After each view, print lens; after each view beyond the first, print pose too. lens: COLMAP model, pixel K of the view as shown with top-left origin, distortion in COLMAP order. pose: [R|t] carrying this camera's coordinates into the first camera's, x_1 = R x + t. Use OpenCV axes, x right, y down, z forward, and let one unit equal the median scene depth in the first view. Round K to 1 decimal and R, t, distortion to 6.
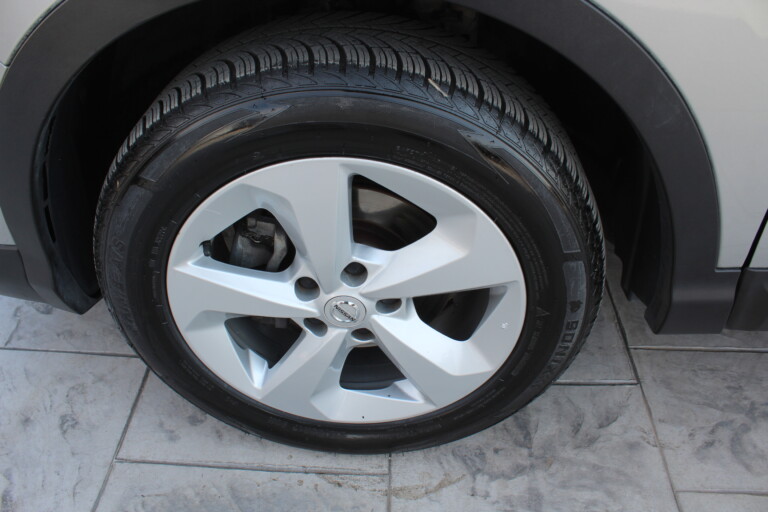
lens RADIAL K [[633.6, 0, 379.8], [0, 633.6, 250.5], [0, 0, 1]] dist [-0.152874, 0.112934]
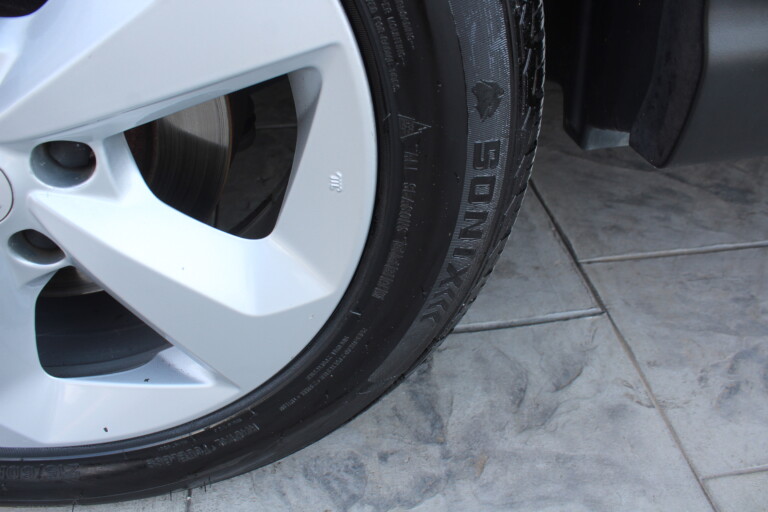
lens RADIAL K [[633.6, 0, 380.2], [0, 633.6, 251.0], [0, 0, 1]] dist [-0.152874, 0.112934]
pose [[0.983520, -0.118689, 0.136390, 0.134833], [0.118439, 0.992911, 0.009976, 0.138876], [-0.136607, 0.006343, 0.990605, 0.464163]]
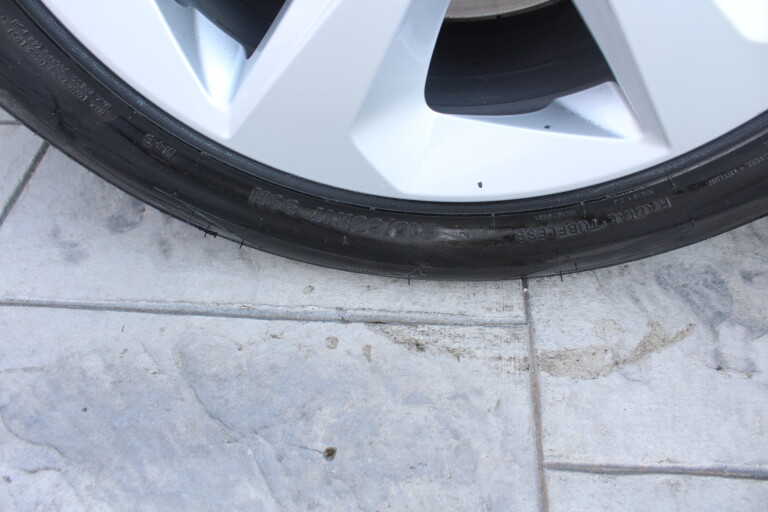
lens RADIAL K [[633.6, 0, 380.6], [0, 633.6, 255.6], [0, 0, 1]] dist [-0.152874, 0.112934]
pose [[0.998543, -0.003202, -0.053860, -0.067066], [0.014016, 0.979361, 0.201633, 0.217898], [0.052103, -0.202094, 0.977979, 0.559032]]
